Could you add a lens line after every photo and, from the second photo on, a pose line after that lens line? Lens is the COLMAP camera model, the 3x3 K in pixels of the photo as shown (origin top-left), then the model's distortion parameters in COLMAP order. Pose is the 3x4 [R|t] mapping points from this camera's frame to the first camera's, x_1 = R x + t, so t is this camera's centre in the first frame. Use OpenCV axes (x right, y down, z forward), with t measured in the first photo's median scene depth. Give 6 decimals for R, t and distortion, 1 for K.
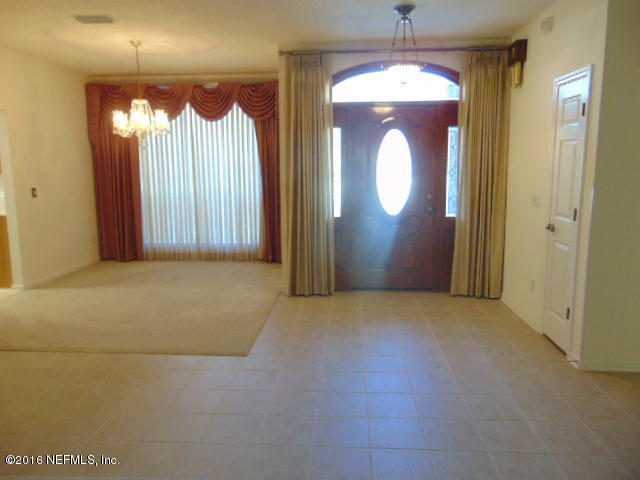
lens RADIAL K [[484.1, 0, 319.8], [0, 484.1, 236.3], [0, 0, 1]] dist [-0.024111, 0.064669]
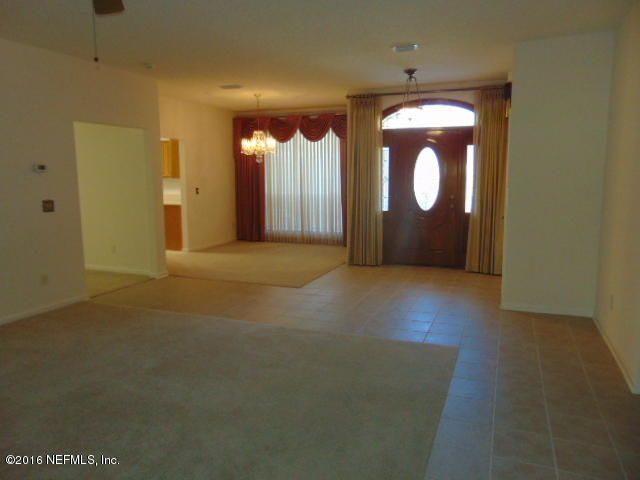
lens RADIAL K [[484.1, 0, 316.3], [0, 484.1, 240.4], [0, 0, 1]] dist [-0.024111, 0.064669]
pose [[0.950447, 0.045262, -0.307574, 0.227437], [-0.049355, 0.998766, -0.005537, 0.051448], [0.306944, 0.020443, 0.951508, -0.315329]]
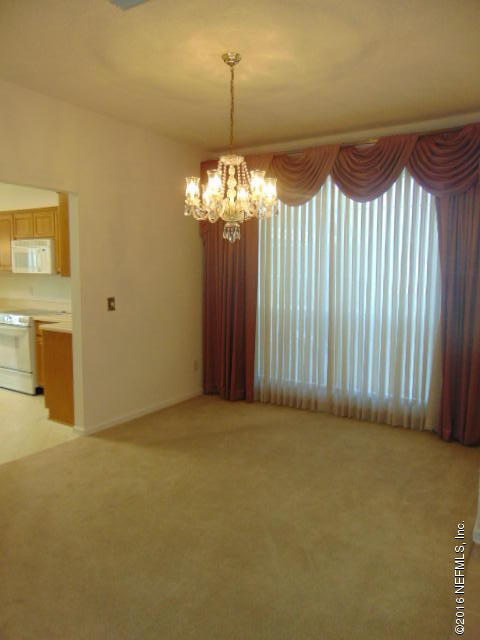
lens RADIAL K [[484.1, 0, 238.3], [0, 484.1, 319.3], [0, 0, 1]] dist [-0.024111, 0.064669]
pose [[0.878450, 0.065850, -0.473275, -0.060627], [-0.085417, 0.996146, -0.019943, -0.060335], [0.470138, 0.057945, 0.880689, 0.388834]]
